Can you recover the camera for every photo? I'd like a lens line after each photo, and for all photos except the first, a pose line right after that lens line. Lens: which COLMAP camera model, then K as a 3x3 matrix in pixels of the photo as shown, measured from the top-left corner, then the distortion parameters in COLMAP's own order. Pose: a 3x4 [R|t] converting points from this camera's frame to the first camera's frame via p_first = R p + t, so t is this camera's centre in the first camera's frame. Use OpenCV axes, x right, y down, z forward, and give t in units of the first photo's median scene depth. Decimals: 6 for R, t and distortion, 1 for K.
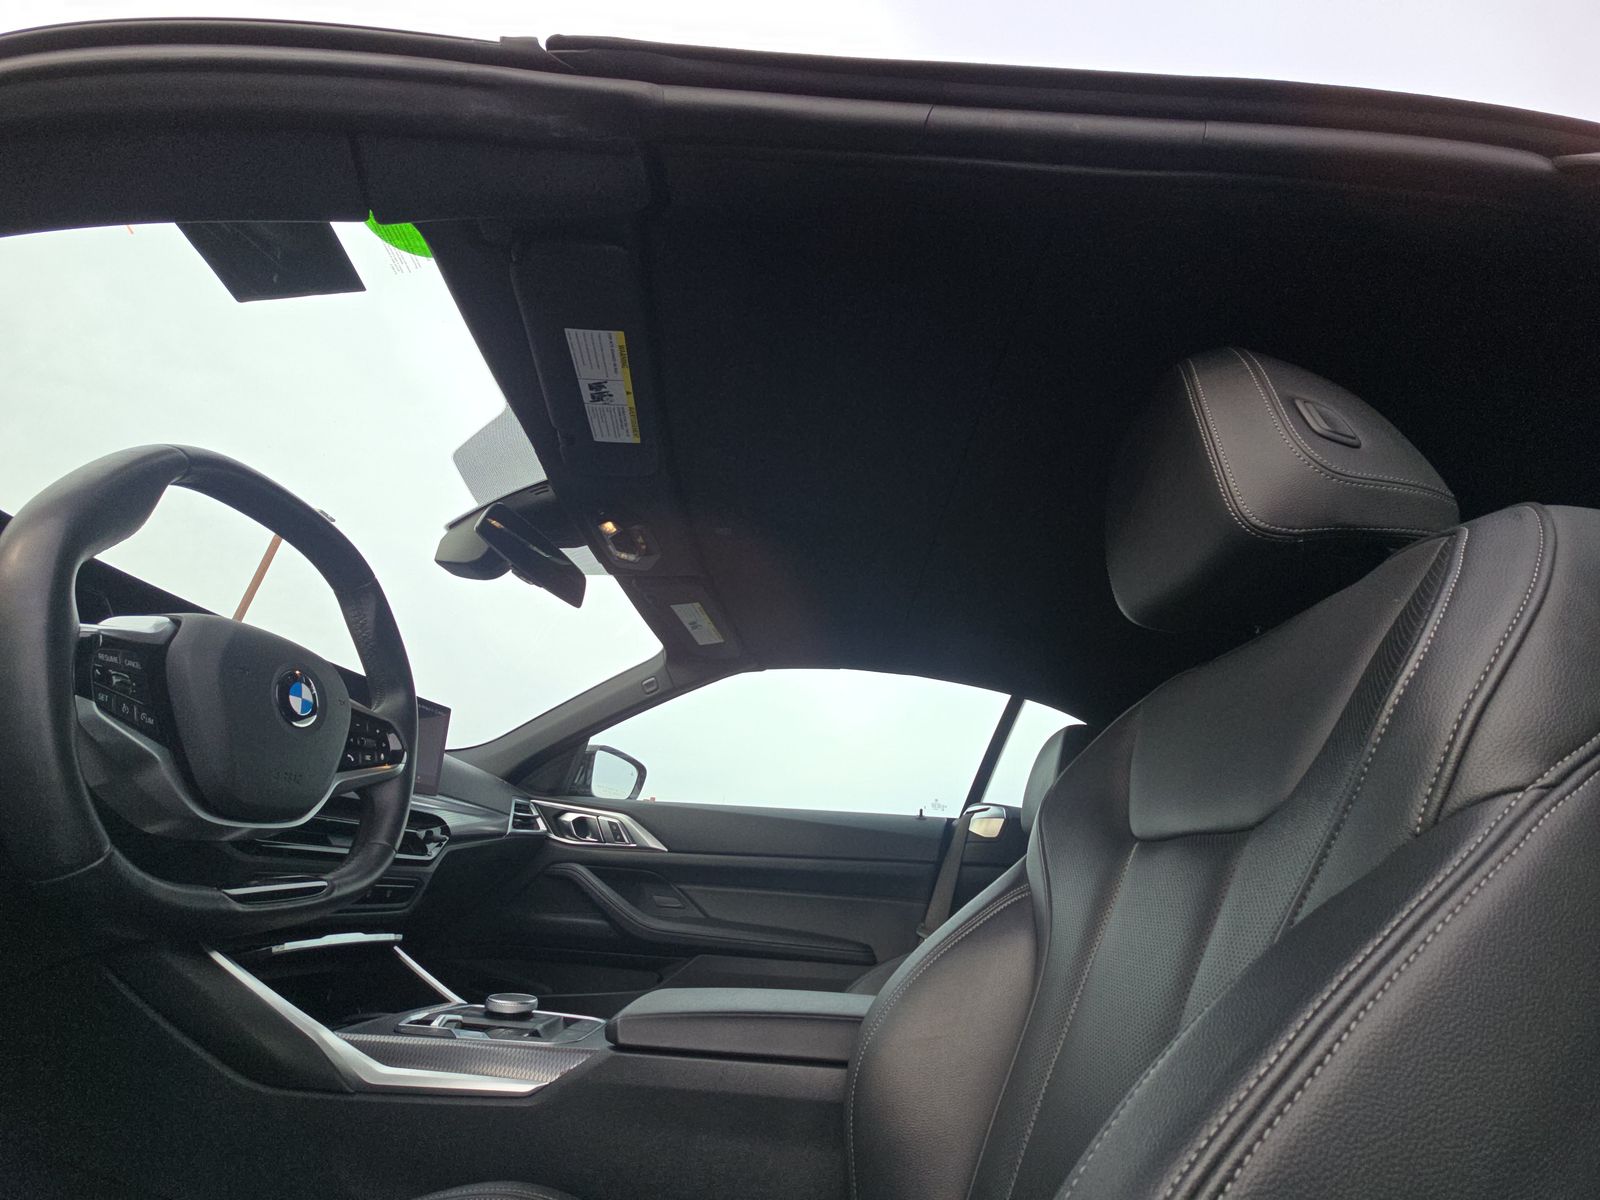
lens RADIAL K [[651.6, 0, 801.5], [0, 651.6, 602.3], [0, 0, 1]] dist [0.002320, -0.001311]
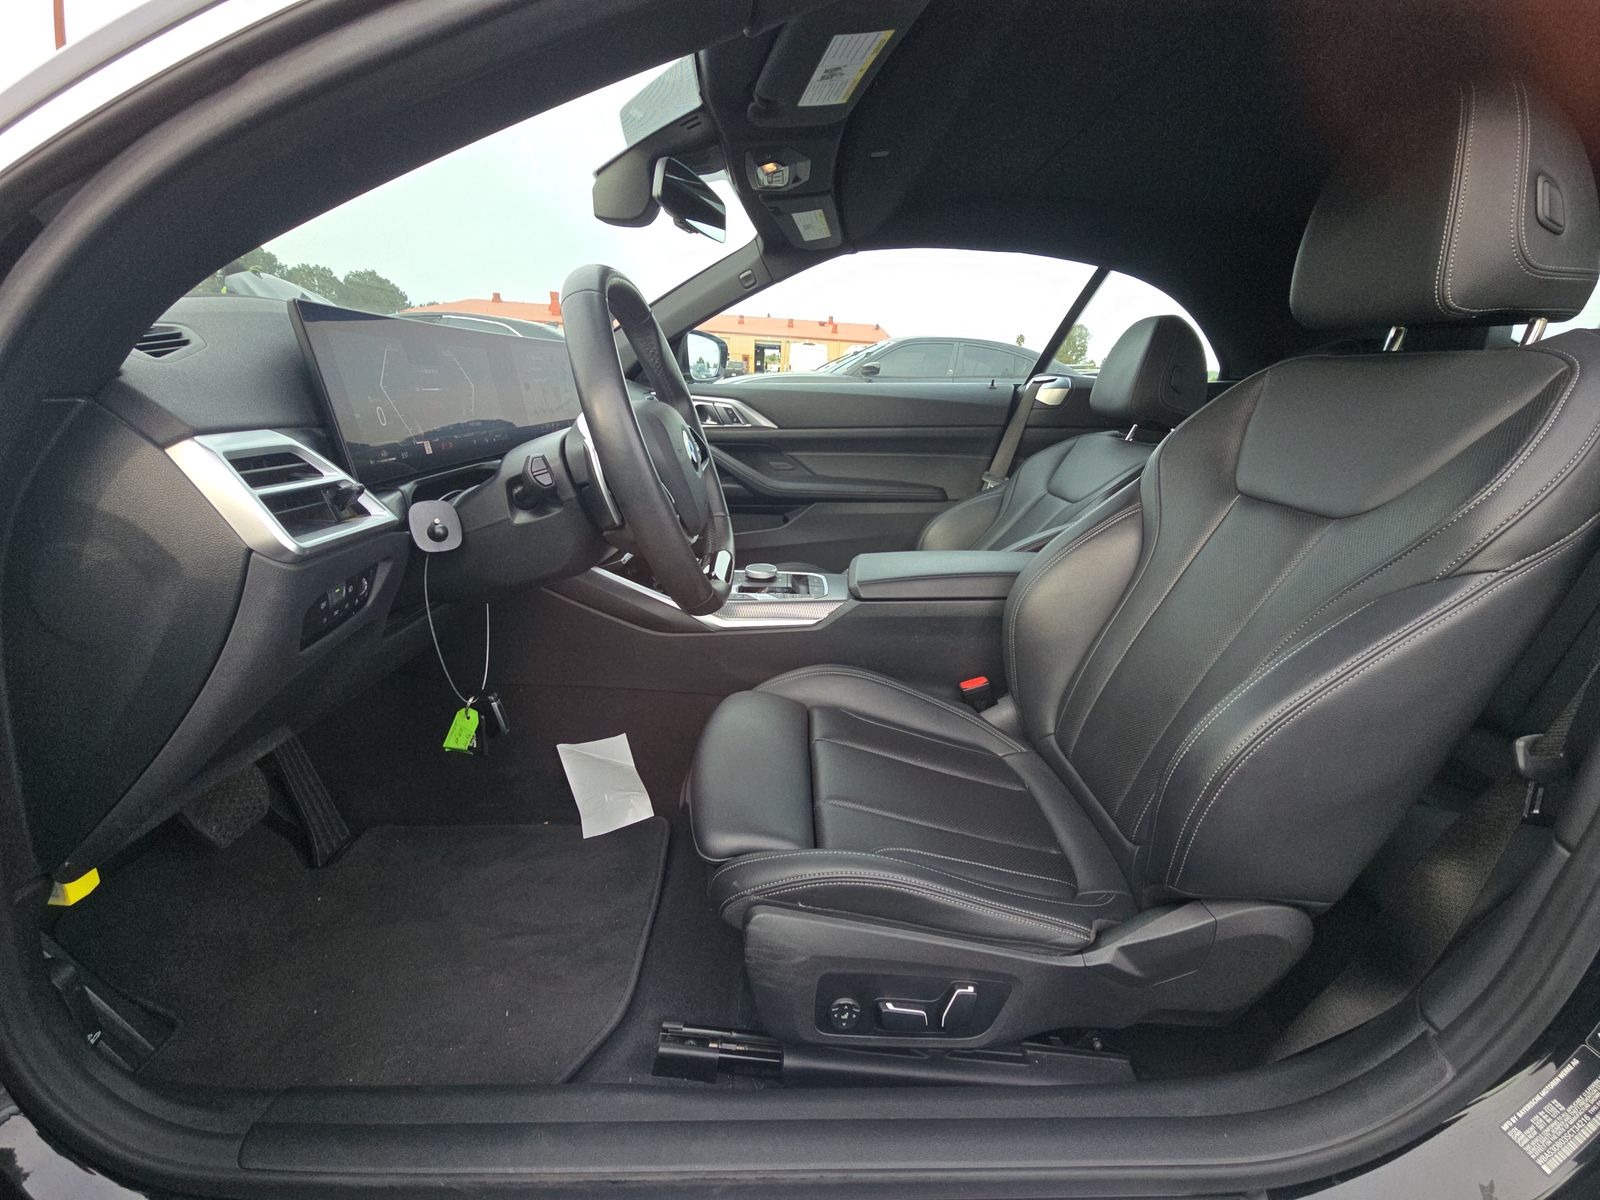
lens RADIAL K [[651.6, 0, 796.9], [0, 651.6, 595.5], [0, 0, 1]] dist [0.002320, -0.001311]
pose [[0.997895, -0.064416, 0.007527, -0.202044], [0.042604, 0.738606, 0.672789, -0.194724], [-0.048898, -0.671052, 0.739796, -0.089807]]
